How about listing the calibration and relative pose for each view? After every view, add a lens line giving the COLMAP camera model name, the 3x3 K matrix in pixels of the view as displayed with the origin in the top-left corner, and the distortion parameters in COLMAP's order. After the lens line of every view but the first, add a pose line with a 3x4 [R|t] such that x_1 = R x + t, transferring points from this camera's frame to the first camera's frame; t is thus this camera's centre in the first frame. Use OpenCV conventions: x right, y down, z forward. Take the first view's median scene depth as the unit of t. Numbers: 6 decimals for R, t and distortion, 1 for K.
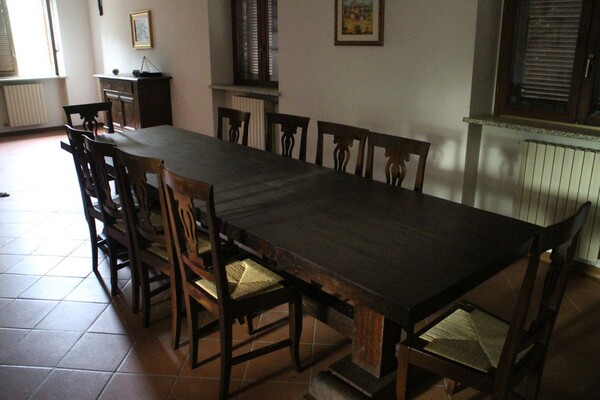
lens RADIAL K [[495.0, 0, 297.0], [0, 495.0, 193.5], [0, 0, 1]] dist [-0.169838, 0.138359]
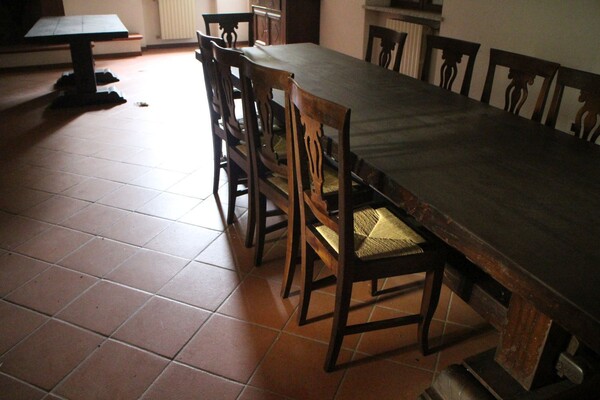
lens RADIAL K [[467.4, 0, 300.0], [0, 467.4, 200.0], [0, 0, 1]] dist [-0.121585, 0.001833]
pose [[0.953439, 0.148523, -0.262480, -0.029070], [-0.107131, 0.980359, 0.165589, 0.007158], [0.281918, -0.129759, 0.950623, 0.220592]]
